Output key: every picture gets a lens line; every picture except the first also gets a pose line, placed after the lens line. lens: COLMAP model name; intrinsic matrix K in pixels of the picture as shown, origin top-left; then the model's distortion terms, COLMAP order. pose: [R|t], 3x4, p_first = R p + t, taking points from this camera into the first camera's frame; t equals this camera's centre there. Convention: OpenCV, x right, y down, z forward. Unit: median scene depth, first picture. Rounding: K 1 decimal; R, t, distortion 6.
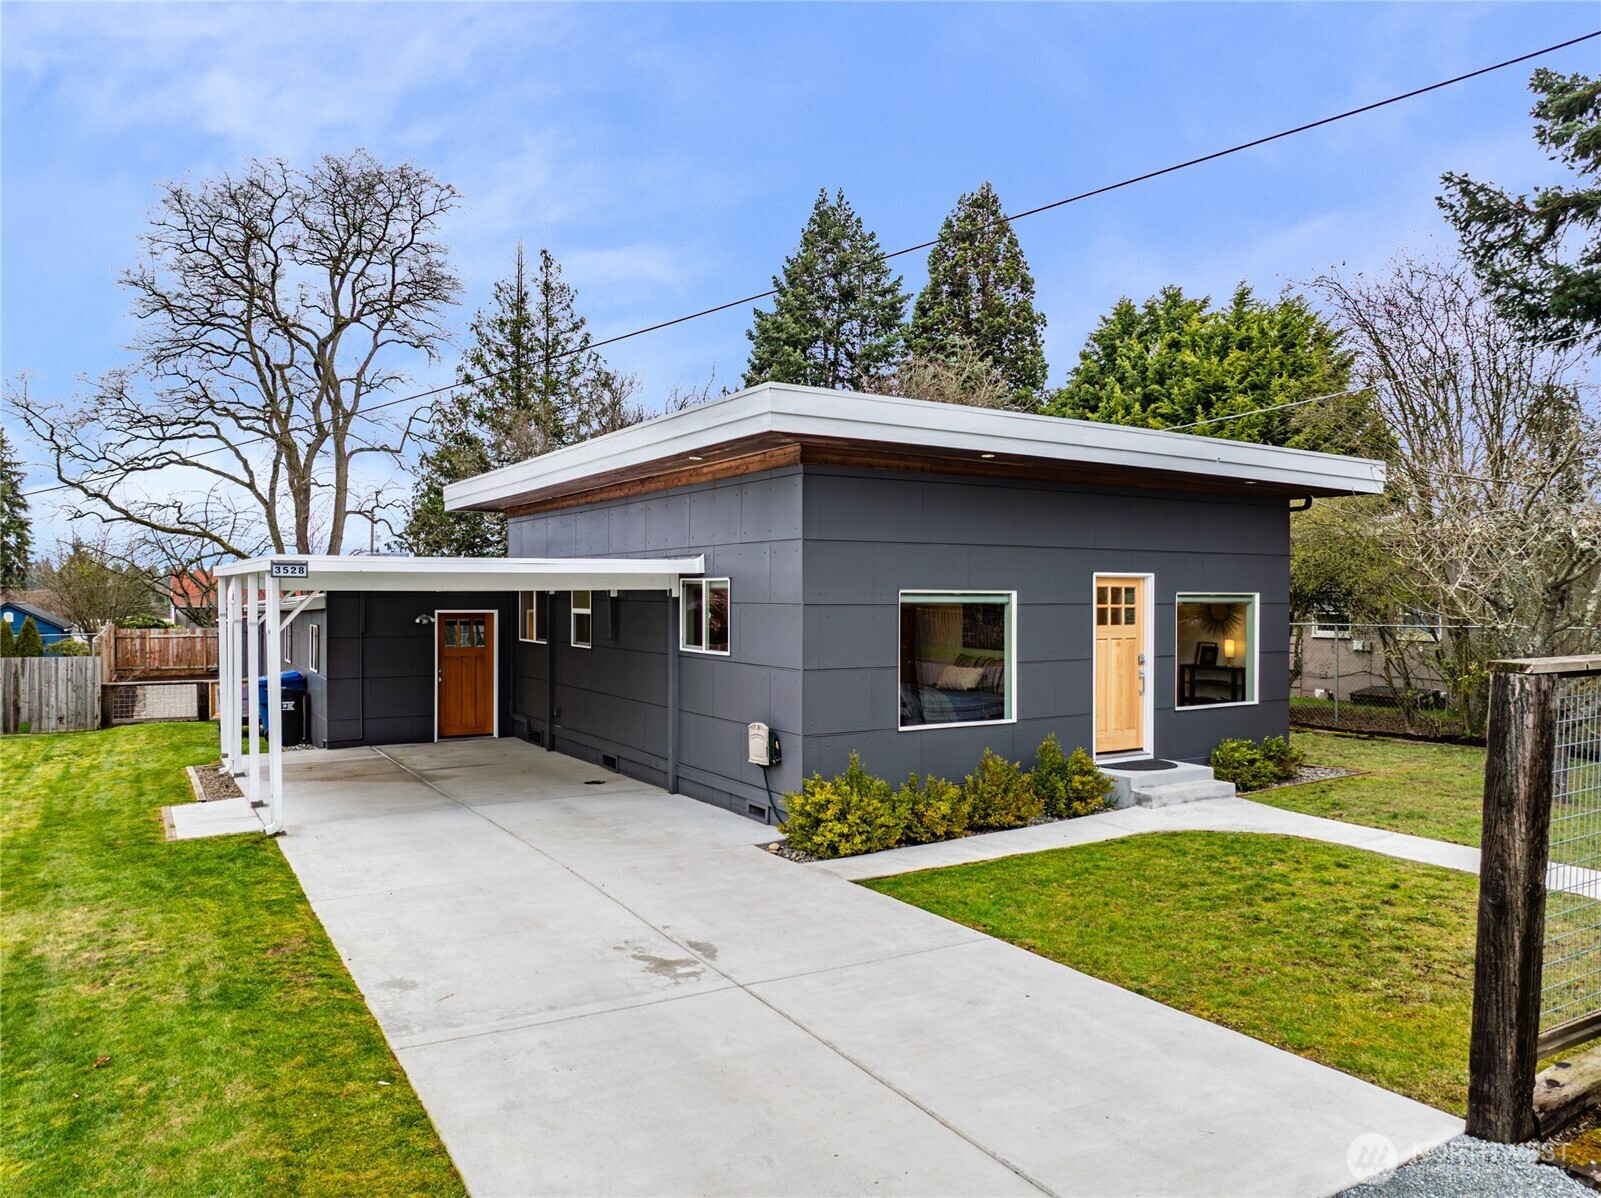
lens RADIAL K [[1129.5, 0, 800.5], [0, 1129.5, 599.0], [0, 0, 1]] dist [-0.050443, 0.024982]
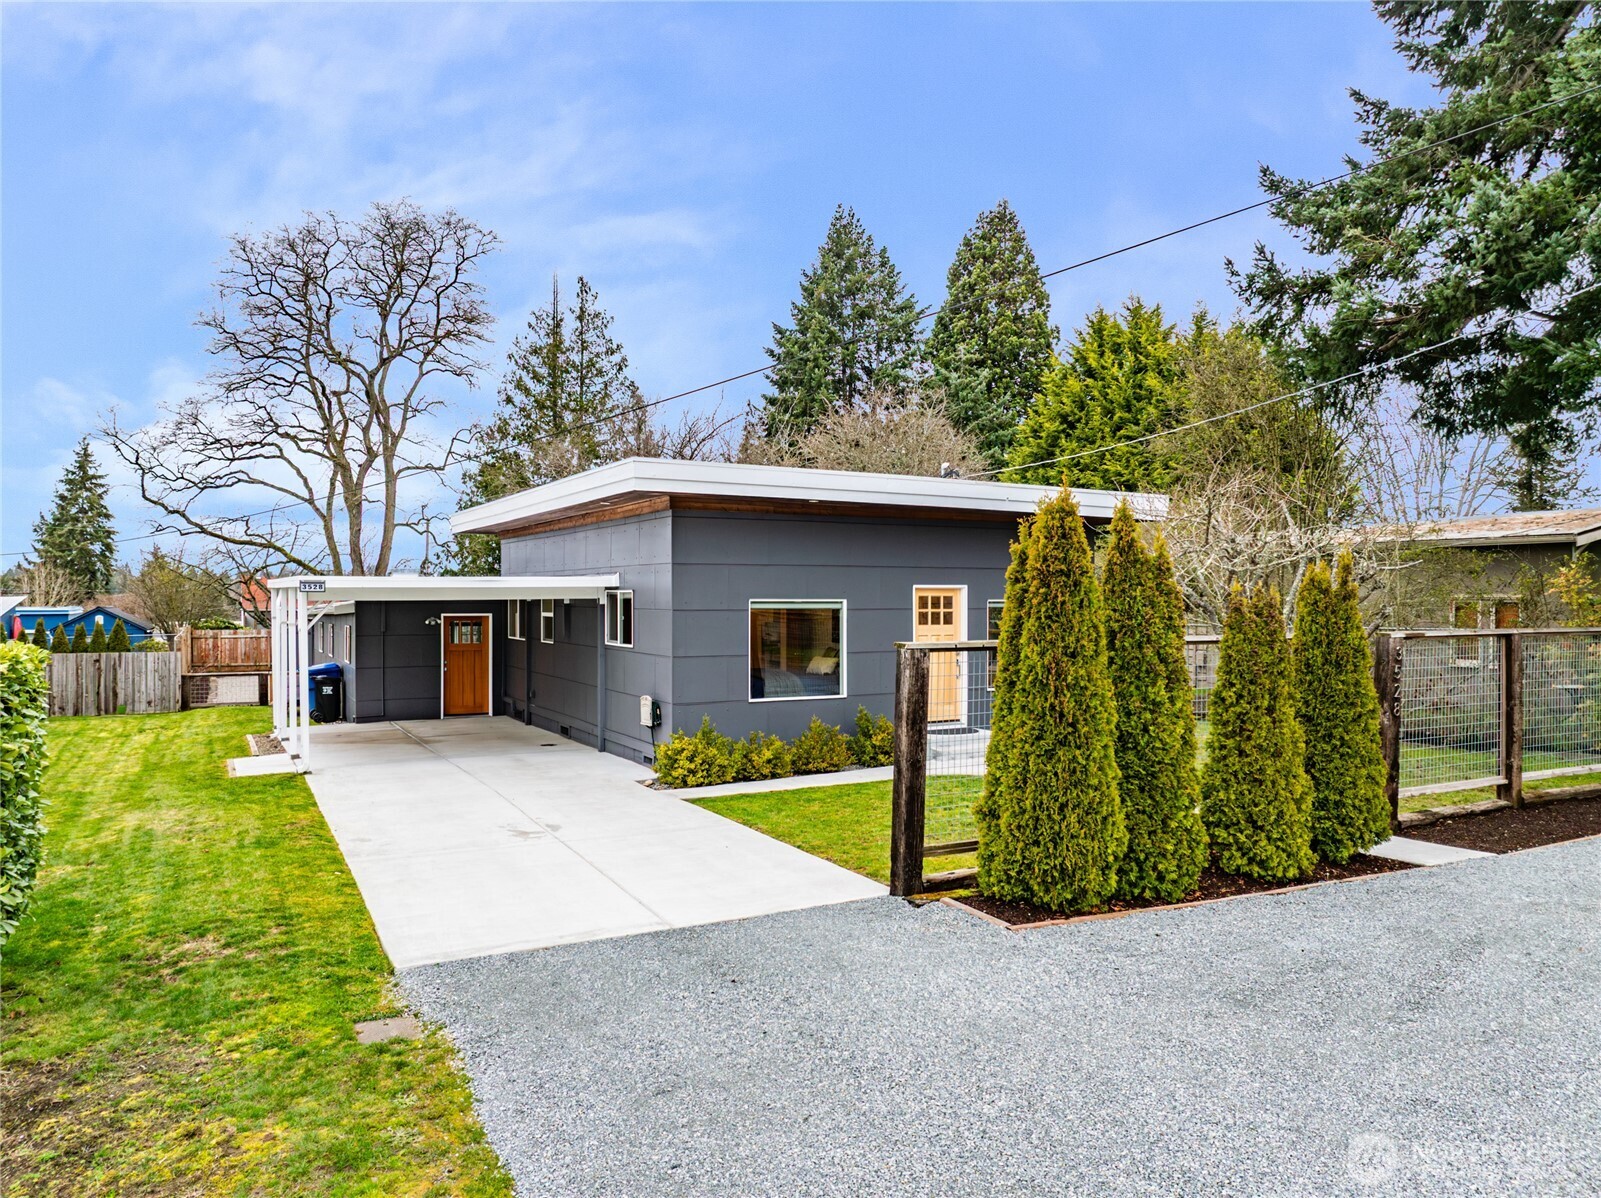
lens RADIAL K [[1127.9, 0, 800.5], [0, 1127.9, 599.0], [0, 0, 1]] dist [-0.035355, -0.001677]
pose [[0.998657, -0.001964, -0.051768, 0.117039], [0.001876, 0.999997, -0.001745, -0.003124], [0.051771, 0.001645, 0.998658, -0.194280]]
